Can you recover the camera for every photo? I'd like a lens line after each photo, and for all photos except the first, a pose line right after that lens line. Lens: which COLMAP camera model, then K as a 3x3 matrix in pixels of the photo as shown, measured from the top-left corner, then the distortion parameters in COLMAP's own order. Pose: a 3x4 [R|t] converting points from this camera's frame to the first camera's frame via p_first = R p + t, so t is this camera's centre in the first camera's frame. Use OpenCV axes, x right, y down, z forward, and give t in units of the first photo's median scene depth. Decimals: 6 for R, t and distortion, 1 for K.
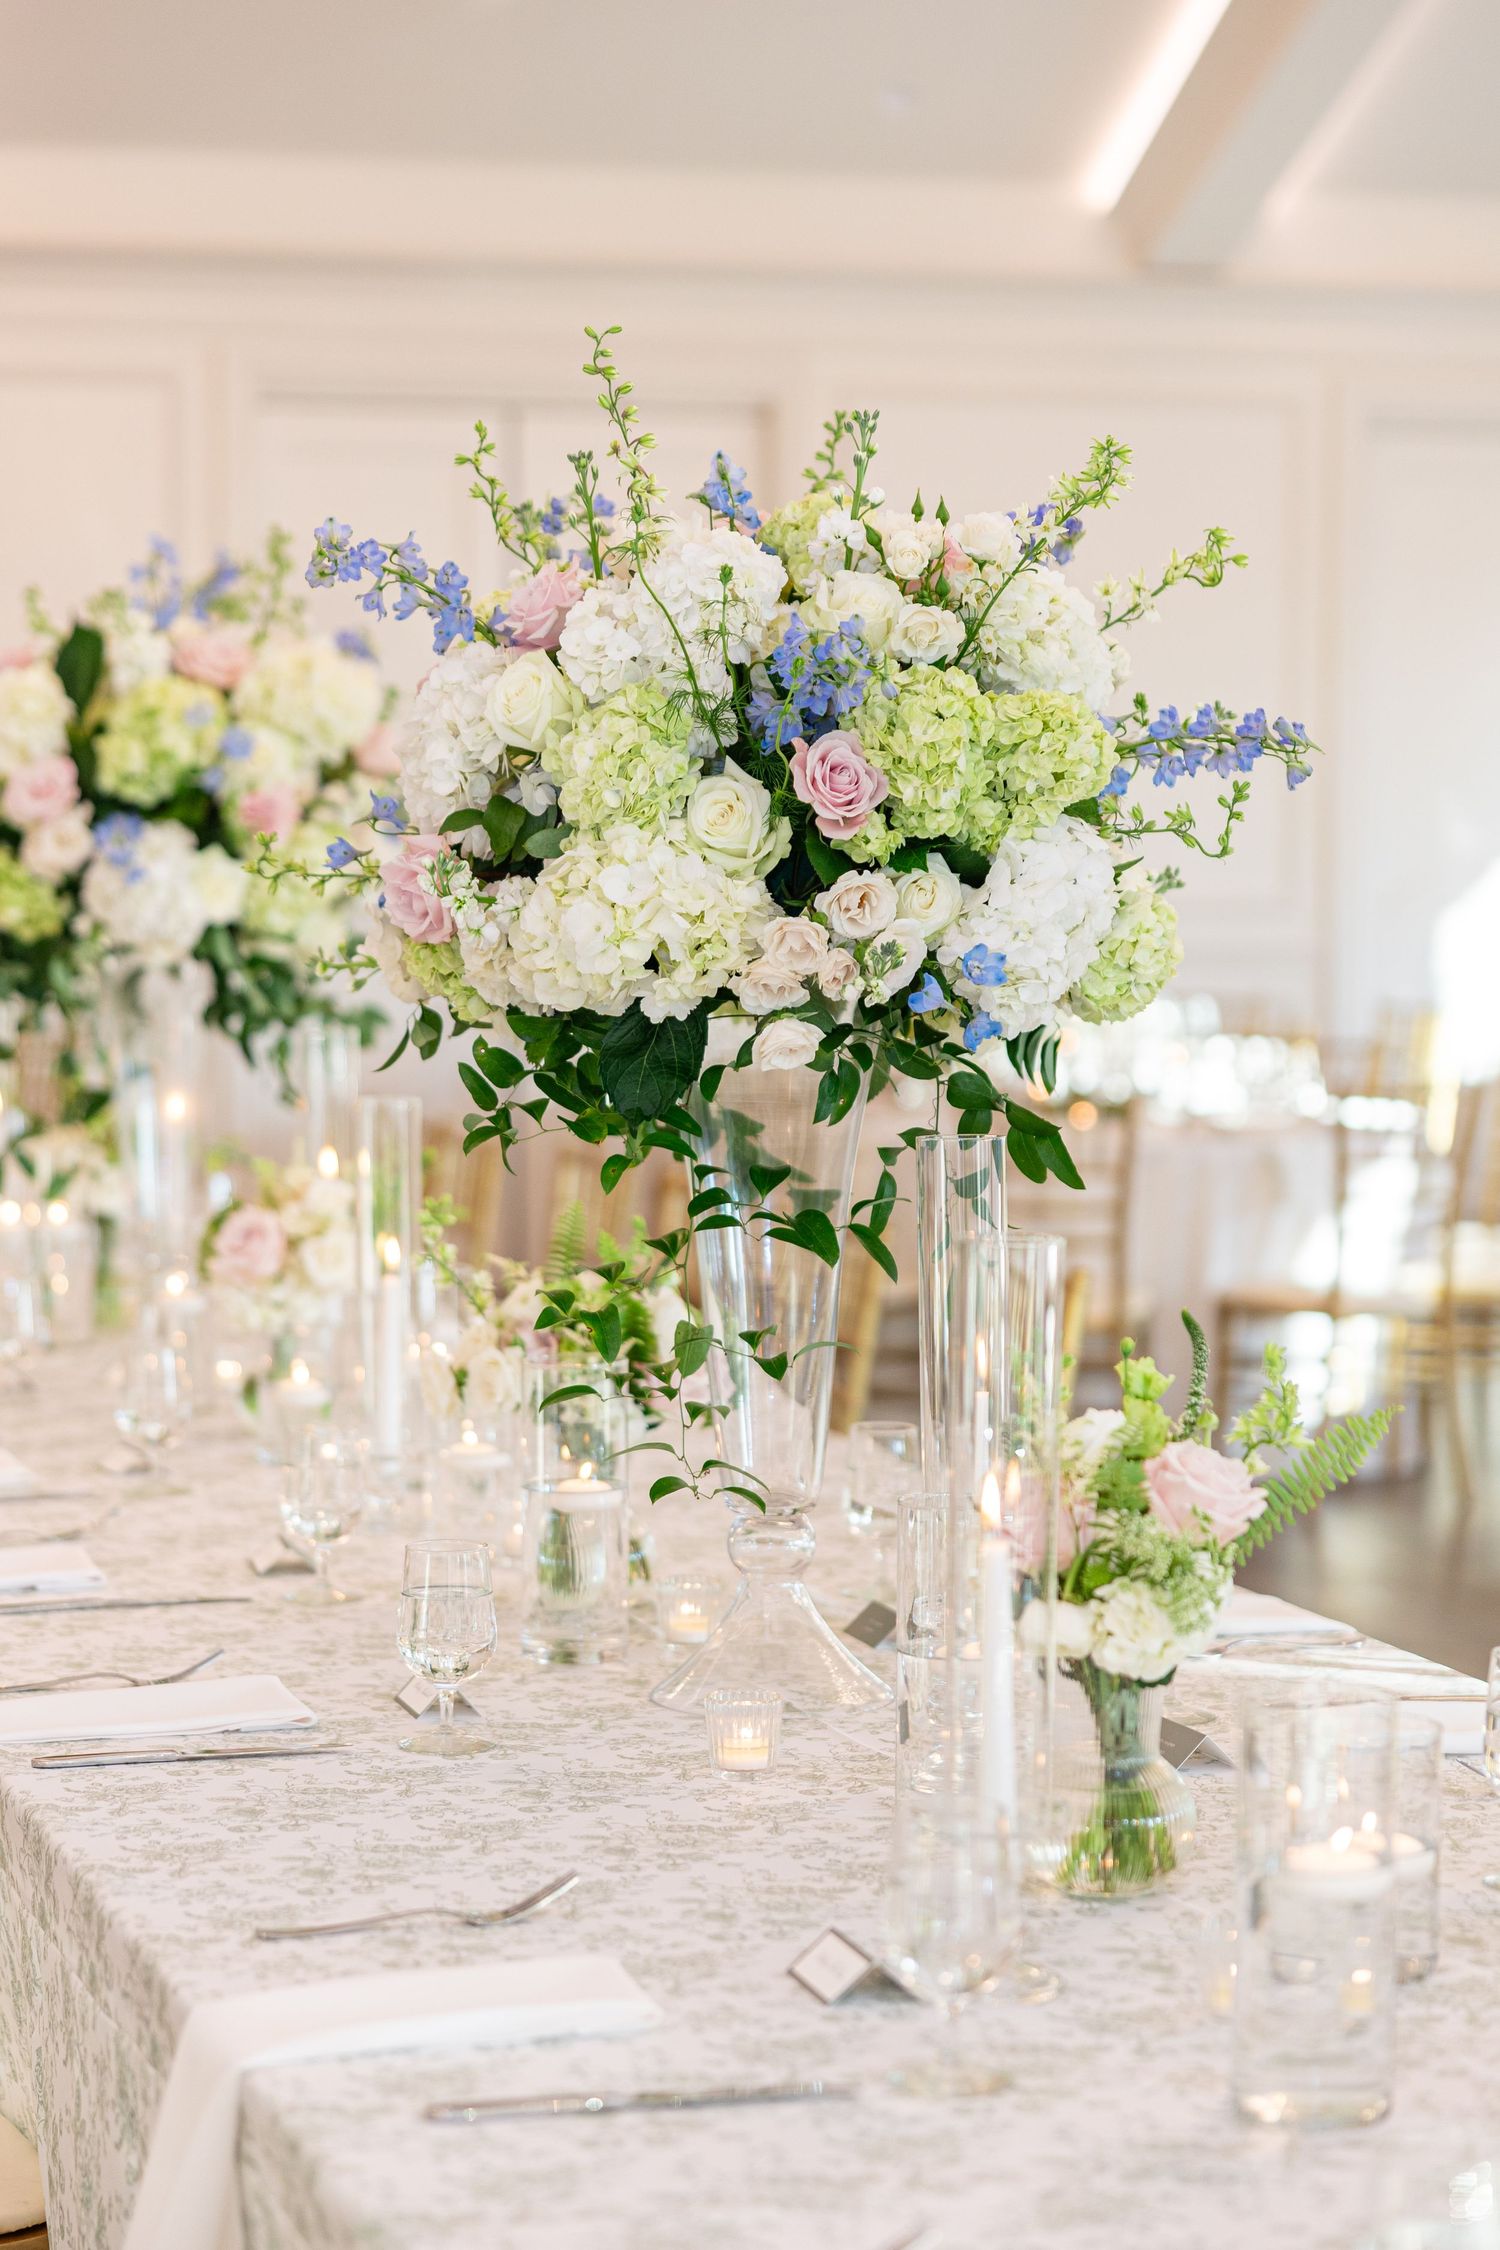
lens RADIAL K [[4543.5, 0, 751.7], [0, 4543.5, 1123.3], [0, 0, 1]] dist [0.051316, 0.000000]
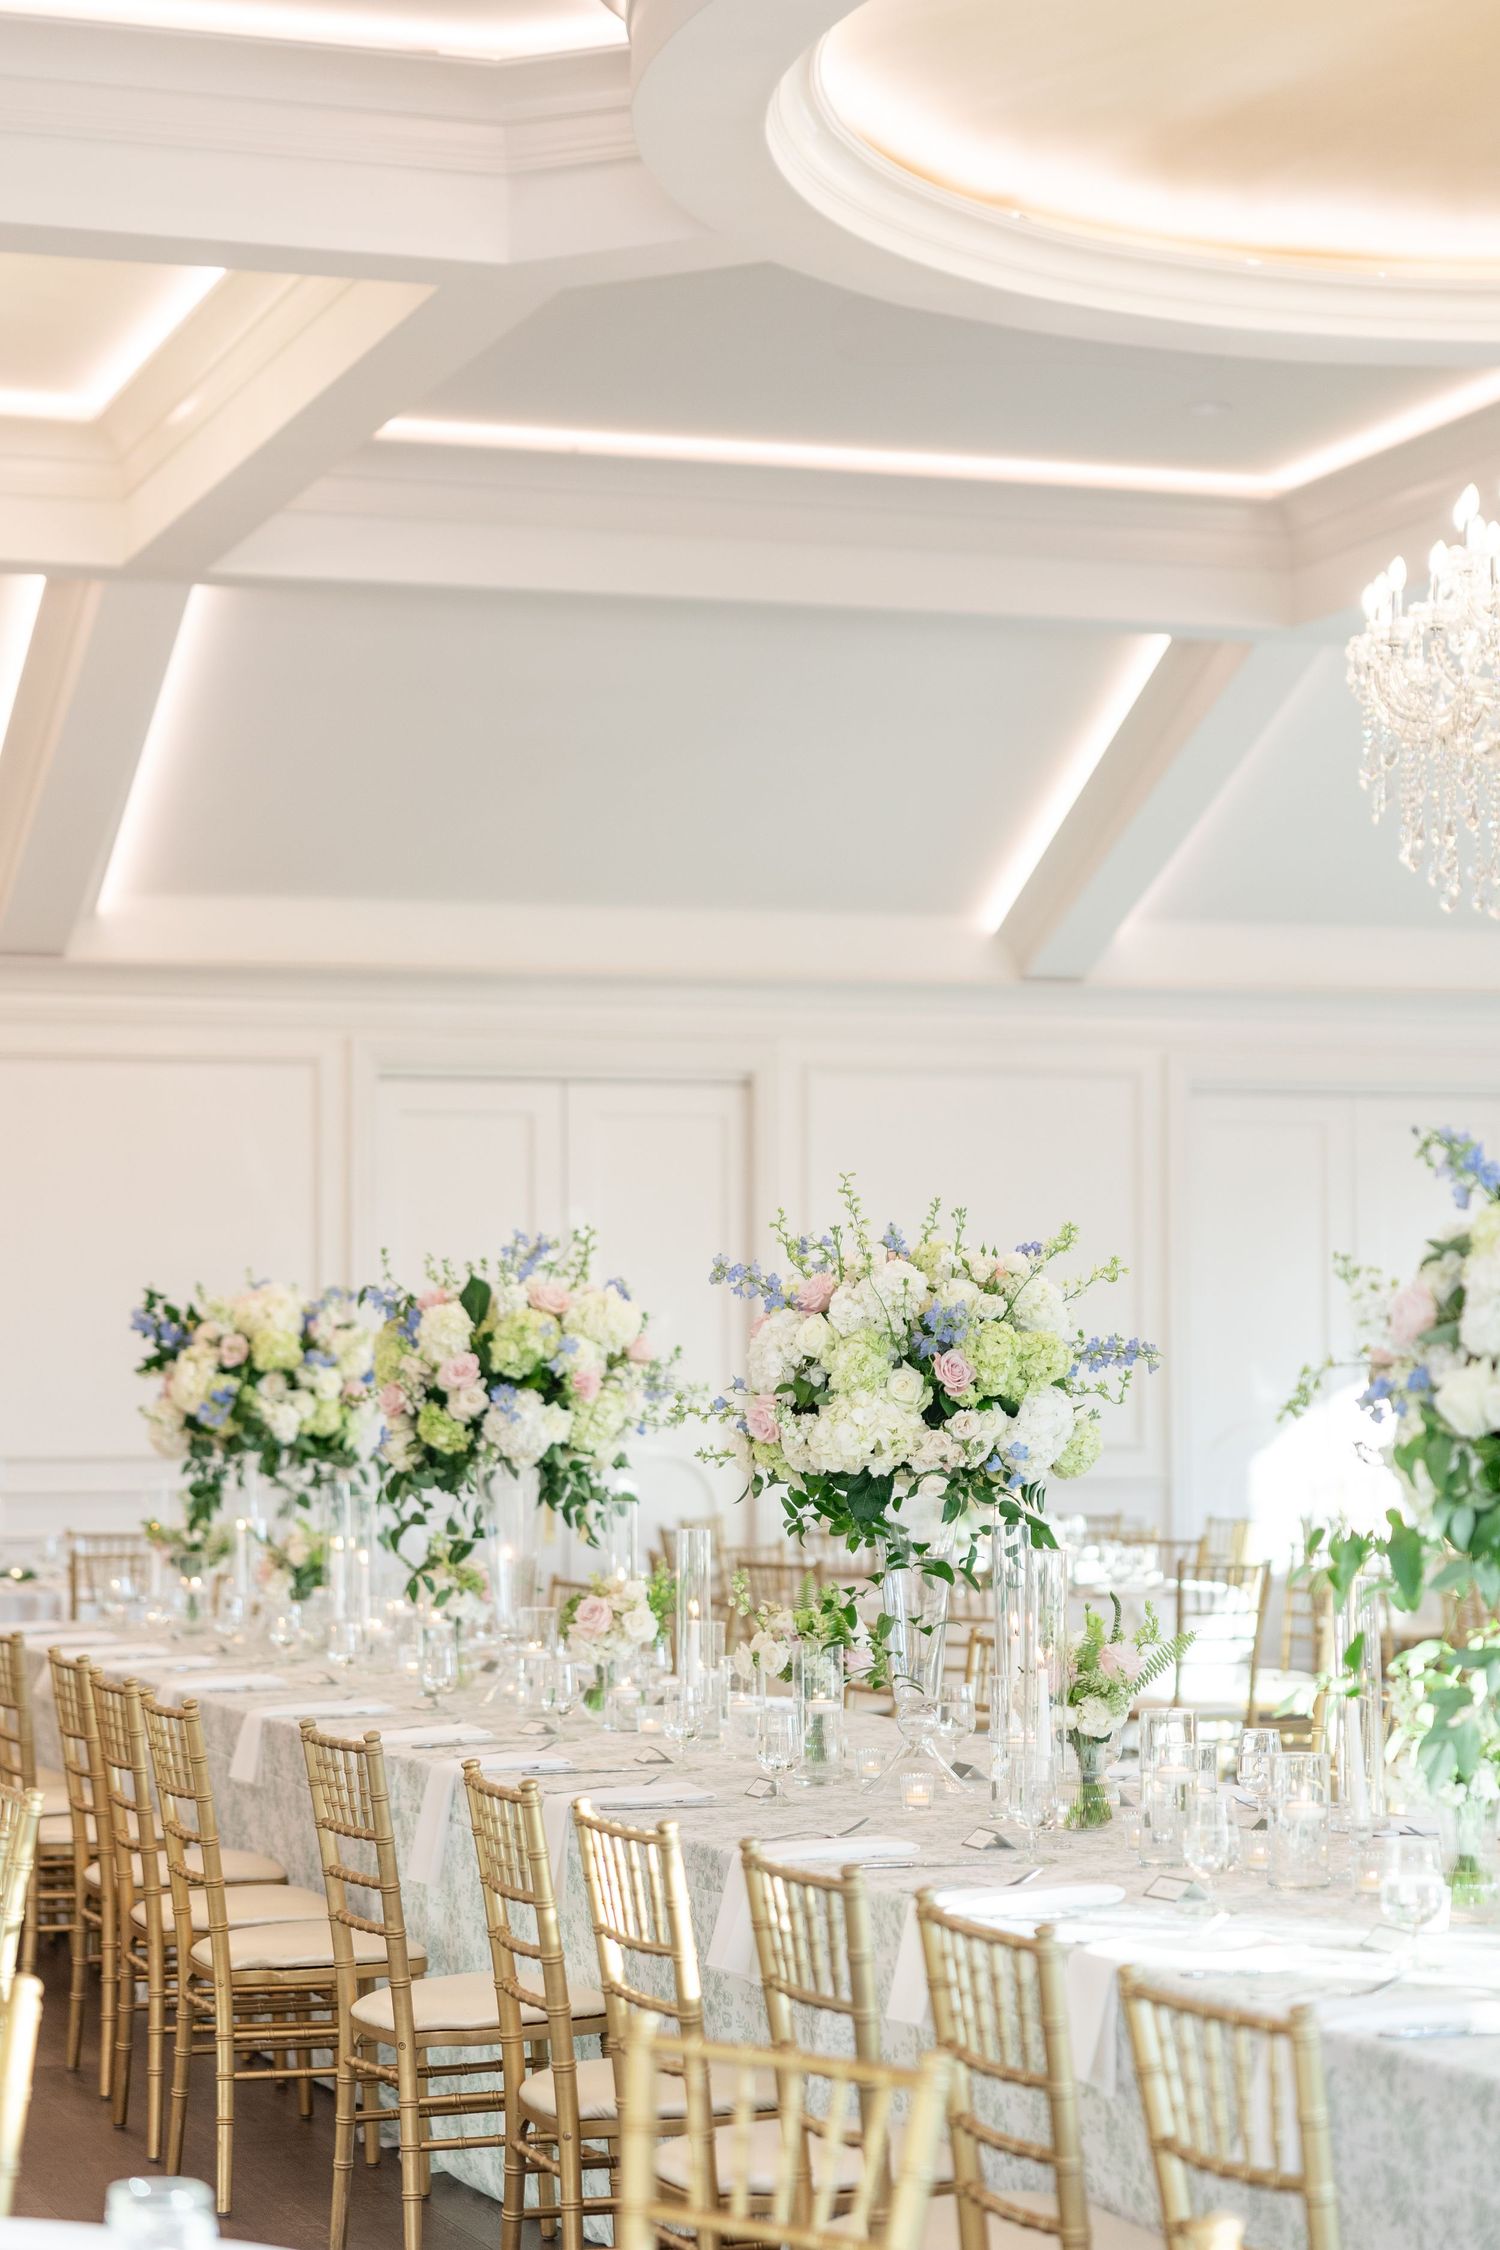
lens RADIAL K [[4543.5, 0, 751.9], [0, 4543.5, 1124.7], [0, 0, 1]] dist [0.051316, 0.000000]
pose [[0.999377, -0.000969, 0.035290, -0.157560], [0.005274, 0.992503, -0.122107, 0.077828], [-0.034908, 0.122217, 0.991889, -1.238479]]
